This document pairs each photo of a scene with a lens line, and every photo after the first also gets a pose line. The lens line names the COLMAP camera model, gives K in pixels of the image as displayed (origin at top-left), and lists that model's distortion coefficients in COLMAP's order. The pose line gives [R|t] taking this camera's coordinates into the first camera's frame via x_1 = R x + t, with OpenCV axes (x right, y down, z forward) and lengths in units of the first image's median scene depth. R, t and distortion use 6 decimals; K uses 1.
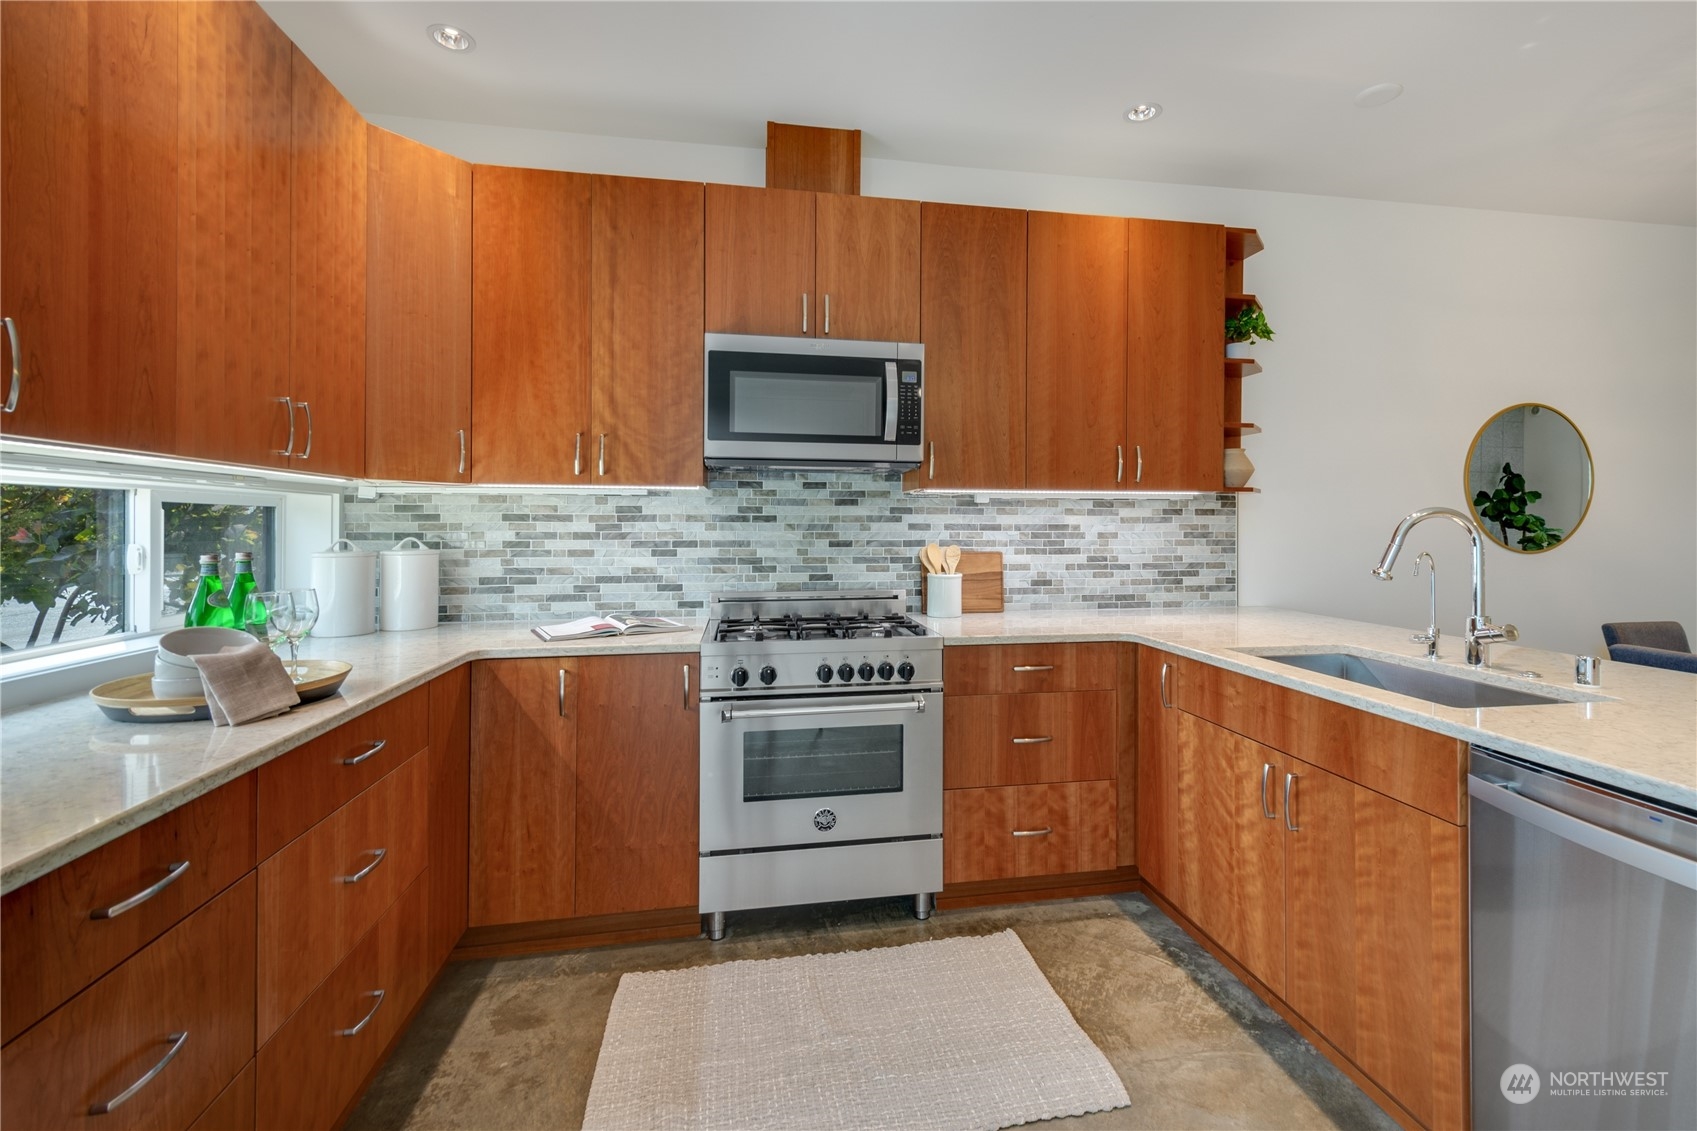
lens RADIAL K [[773.7, 0, 852.3], [0, 773.7, 522.8], [0, 0, 1]] dist [0.001797, -0.000453]
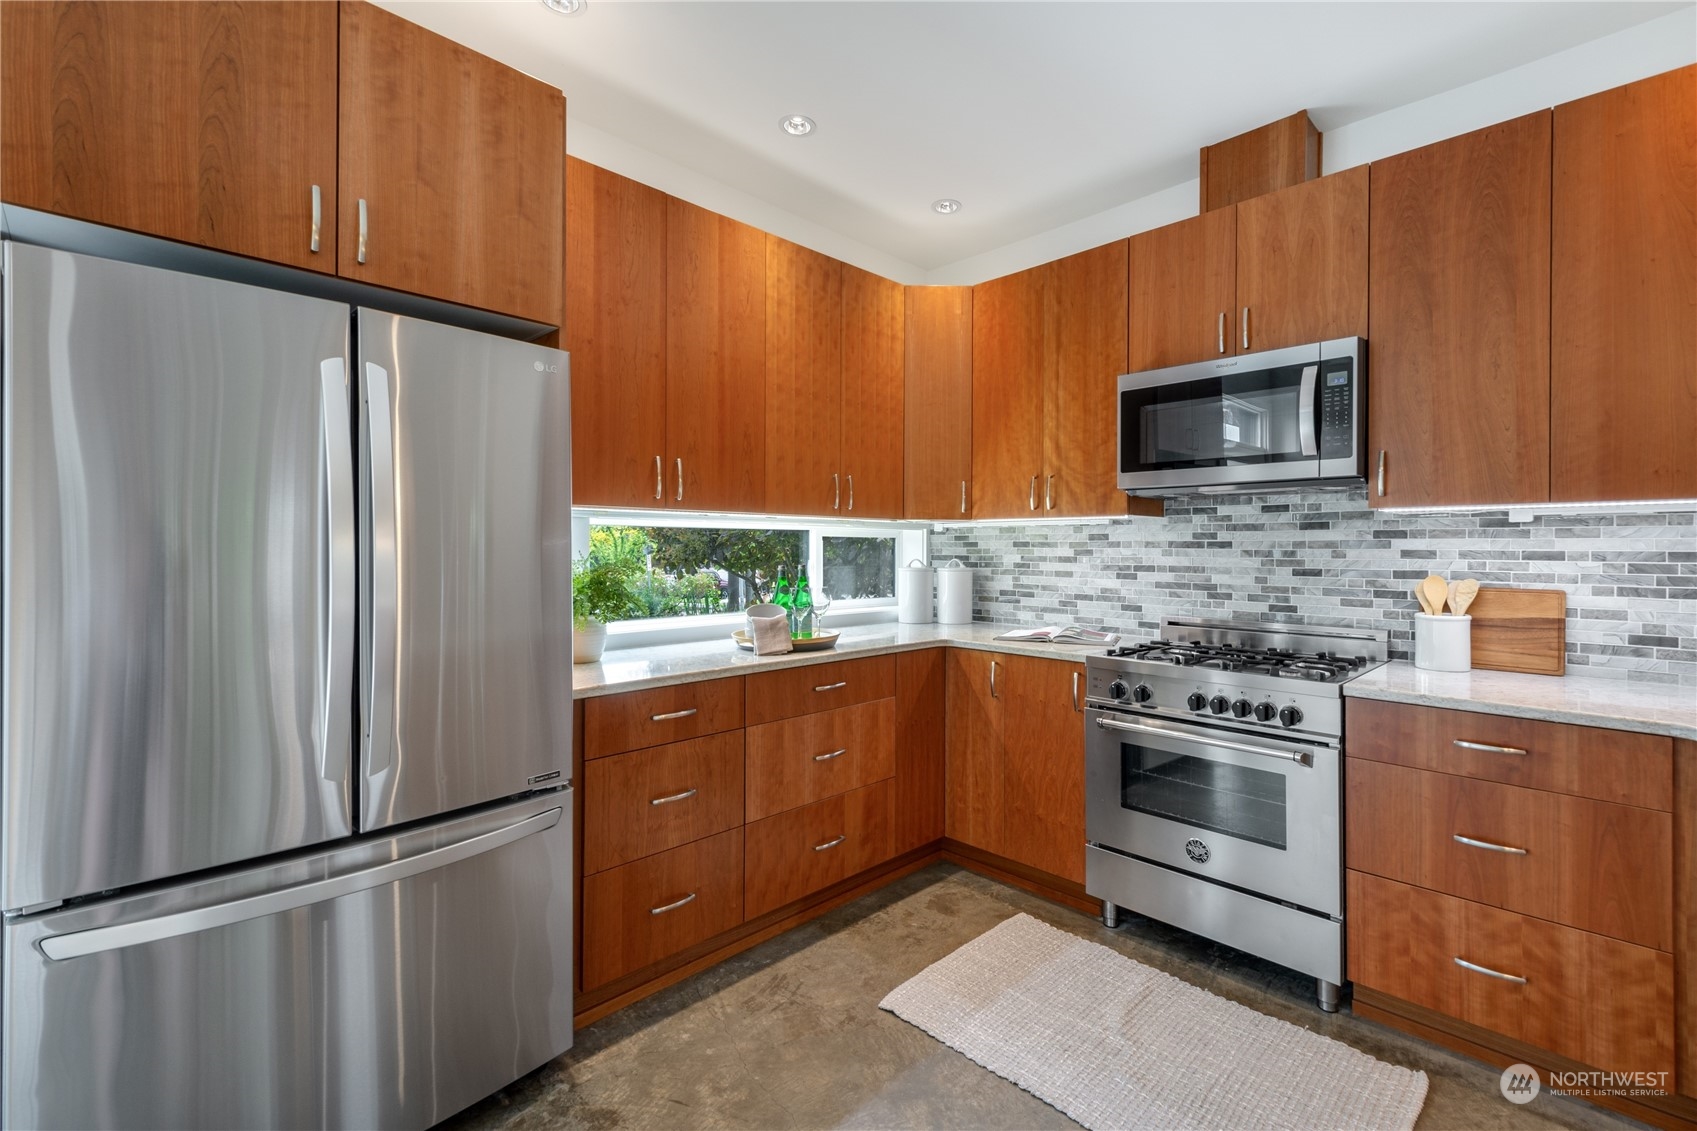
lens RADIAL K [[721.9, 0, 849.2], [0, 721.9, 546.2], [0, 0, 1]] dist [0.001063, -0.005266]
pose [[0.556390, -0.001474, -0.830920, 0.439016], [-0.000817, 0.999997, -0.002322, -0.001051], [0.830921, 0.001971, 0.556387, 0.109906]]
